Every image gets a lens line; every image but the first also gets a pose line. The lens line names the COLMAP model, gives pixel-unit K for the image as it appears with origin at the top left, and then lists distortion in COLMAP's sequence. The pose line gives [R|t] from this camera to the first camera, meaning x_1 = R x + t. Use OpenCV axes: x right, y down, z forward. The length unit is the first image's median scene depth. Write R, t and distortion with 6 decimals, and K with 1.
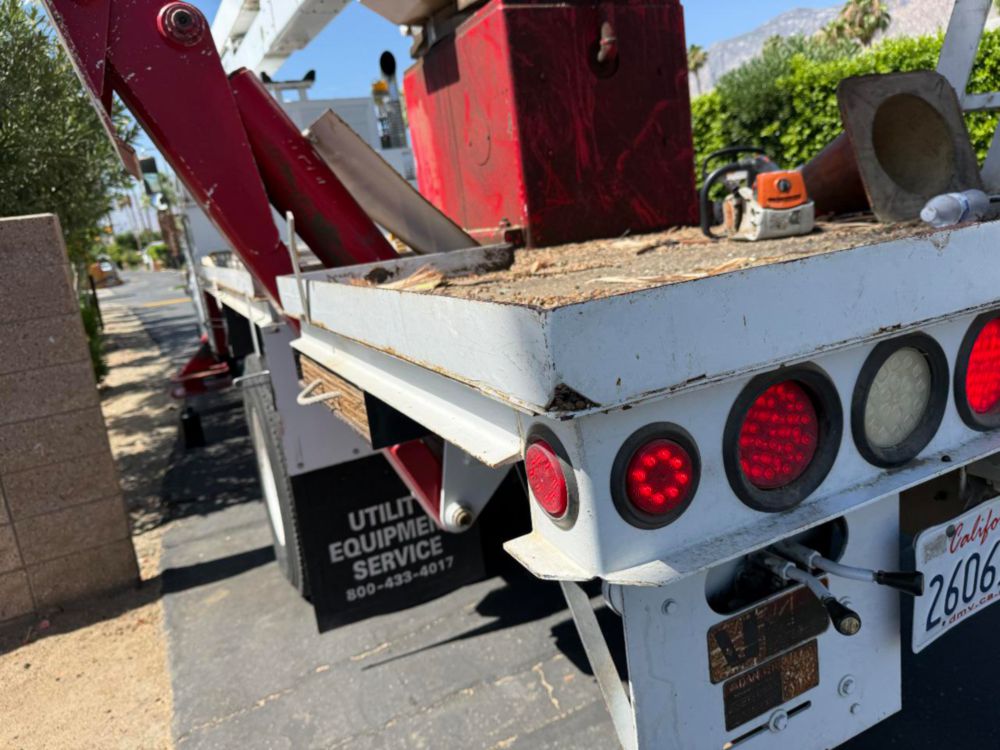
lens RADIAL K [[720.9, 0, 497.1], [0, 720.9, 376.9], [0, 0, 1]] dist [-0.000647, -0.004104]
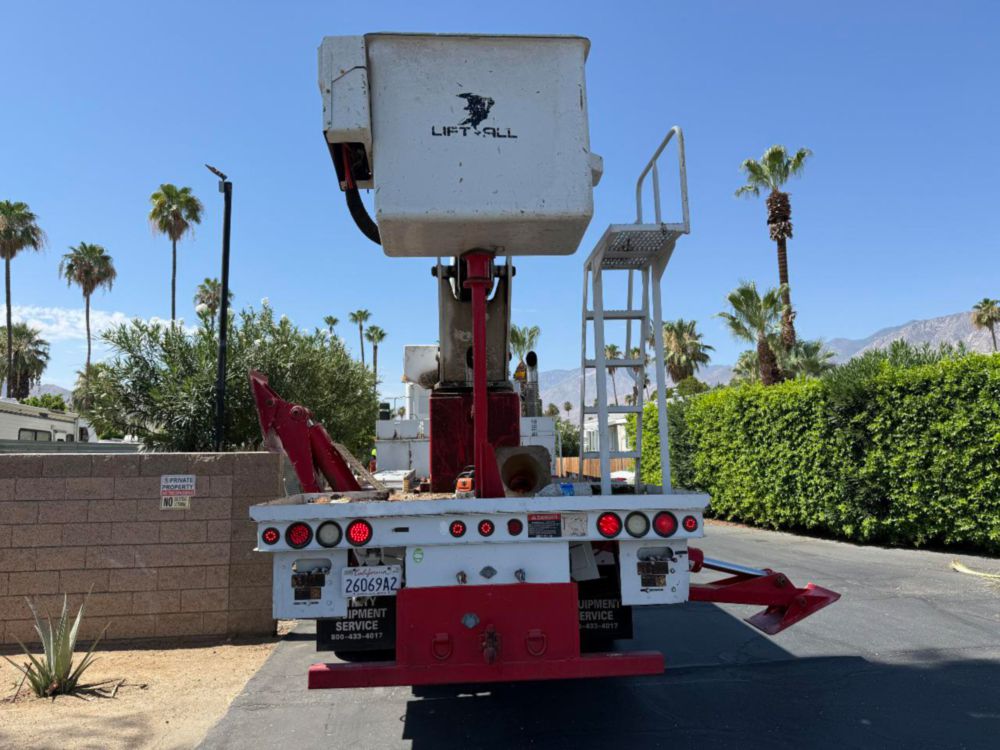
lens RADIAL K [[701.2, 0, 503.2], [0, 701.2, 373.4], [0, 0, 1]] dist [0.188638, -0.363864]
pose [[0.925813, 0.066513, -0.372083, 1.043192], [-0.175221, 0.947756, -0.266564, 0.024701], [0.334914, 0.311985, 0.889100, -1.043824]]
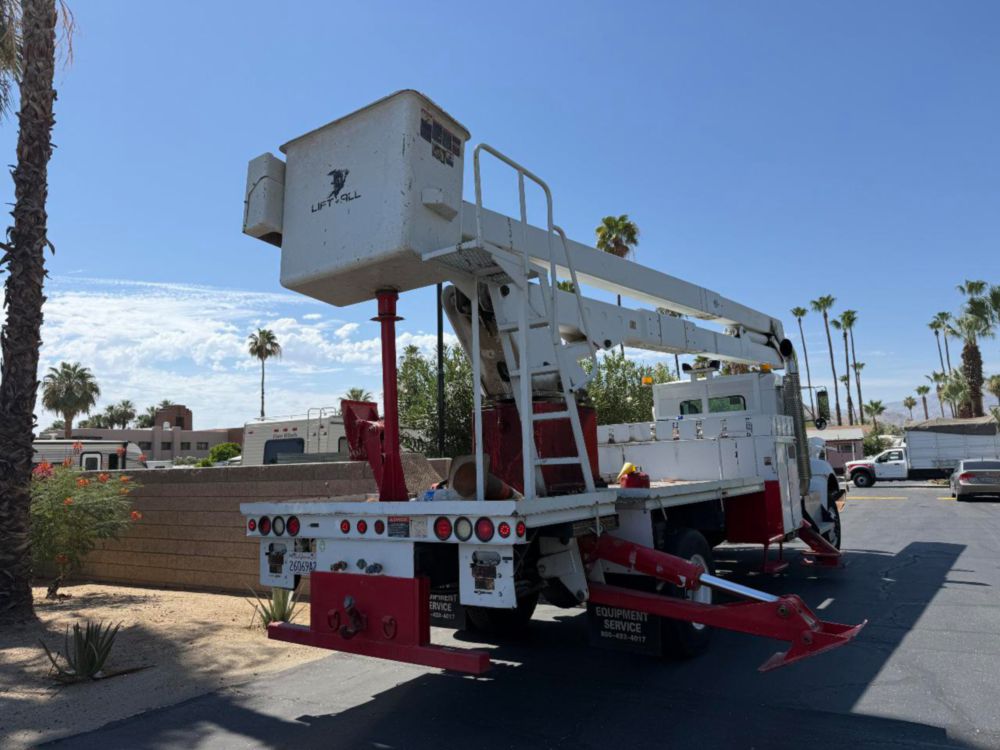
lens RADIAL K [[701.2, 0, 503.2], [0, 701.2, 373.4], [0, 0, 1]] dist [0.188638, -0.363864]
pose [[0.489534, -0.004761, -0.871971, 2.251221], [-0.216856, 0.967903, -0.127031, -0.291293], [0.844588, 0.251278, 0.472789, -0.246344]]
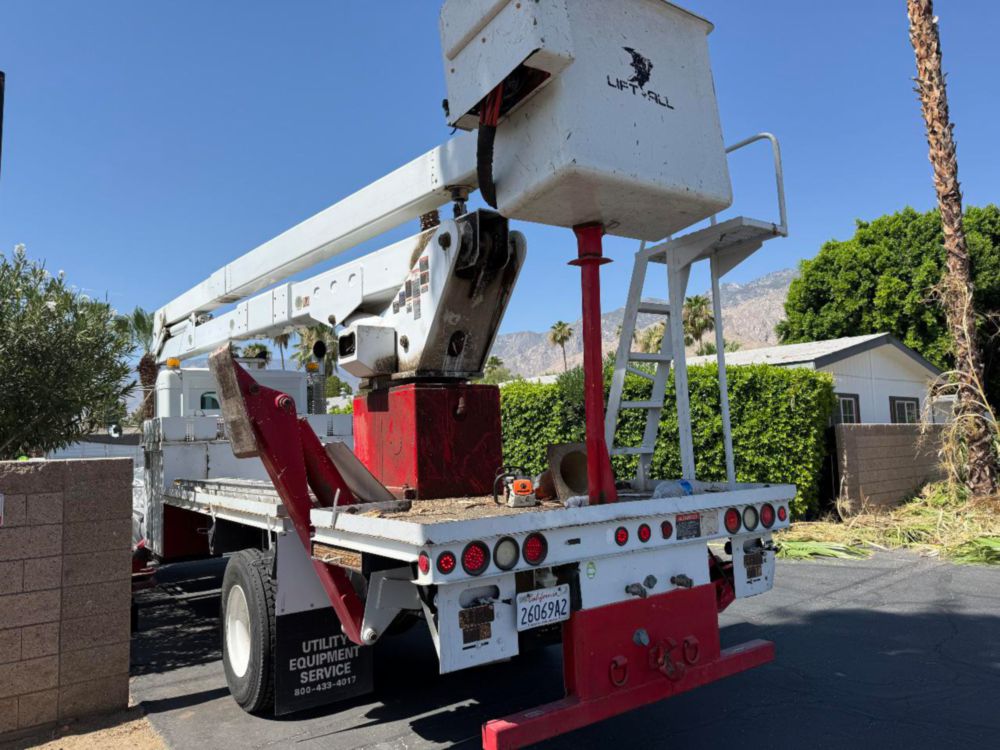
lens RADIAL K [[702.2, 0, 490.9], [0, 702.2, 369.6], [0, 0, 1]] dist [0.095195, -0.102079]
pose [[0.983499, 0.104727, 0.147517, -0.075485], [-0.050238, 0.941439, -0.333420, 0.115991], [-0.173796, 0.320508, 0.931166, -0.922541]]
